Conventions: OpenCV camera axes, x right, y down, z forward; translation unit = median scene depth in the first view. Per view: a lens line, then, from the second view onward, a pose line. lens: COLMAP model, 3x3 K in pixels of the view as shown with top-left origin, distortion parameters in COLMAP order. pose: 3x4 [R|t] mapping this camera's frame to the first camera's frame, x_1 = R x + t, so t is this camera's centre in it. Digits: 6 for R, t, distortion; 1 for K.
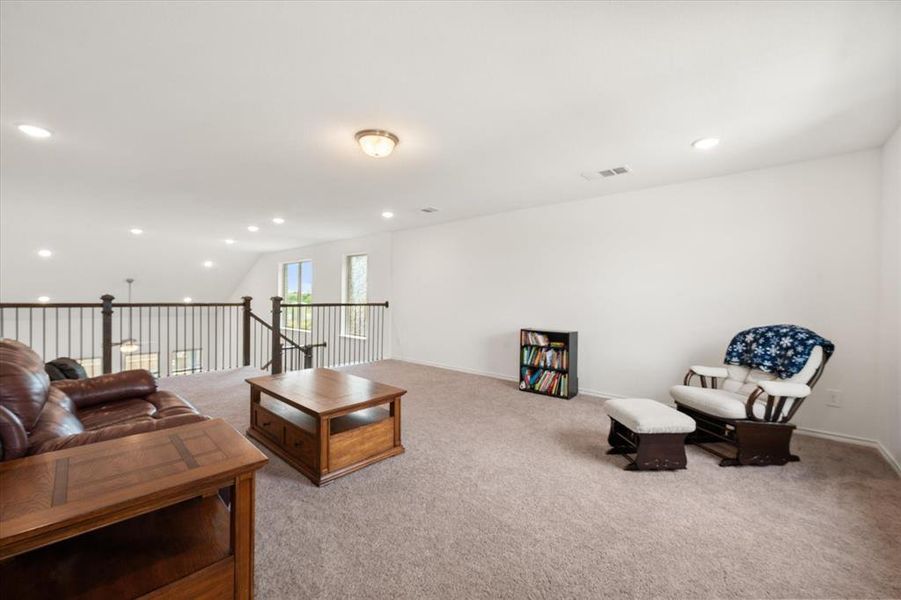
lens RADIAL K [[353.9, 0, 446.5], [0, 353.9, 300.2], [0, 0, 1]] dist [-0.003345, -0.000338]
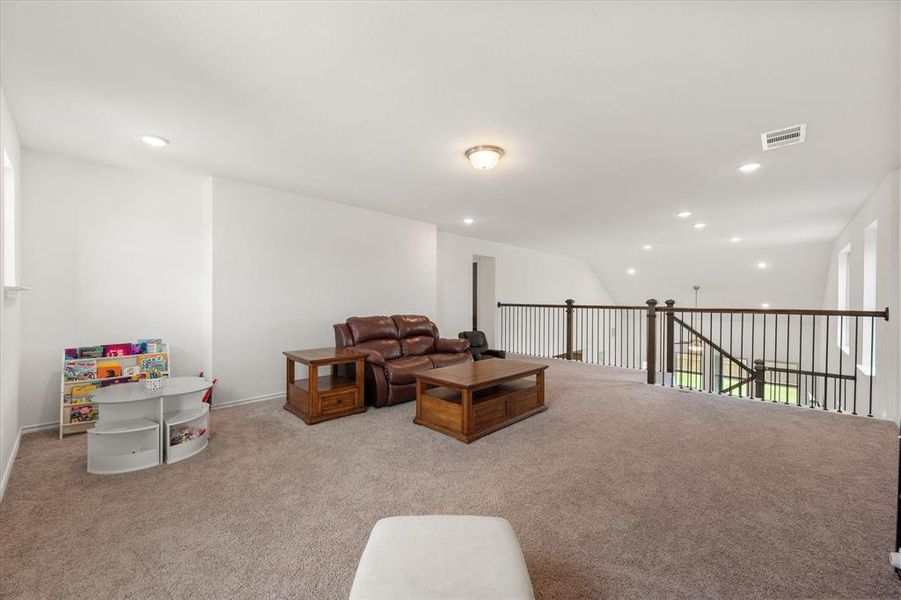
lens RADIAL K [[353.9, 0, 446.5], [0, 353.9, 300.2], [0, 0, 1]] dist [-0.003345, -0.000338]
pose [[-0.025484, -0.006997, -0.999651, 0.351127], [-0.013484, 0.999887, -0.006655, 0.003301], [0.999584, 0.013310, -0.025575, 0.356737]]
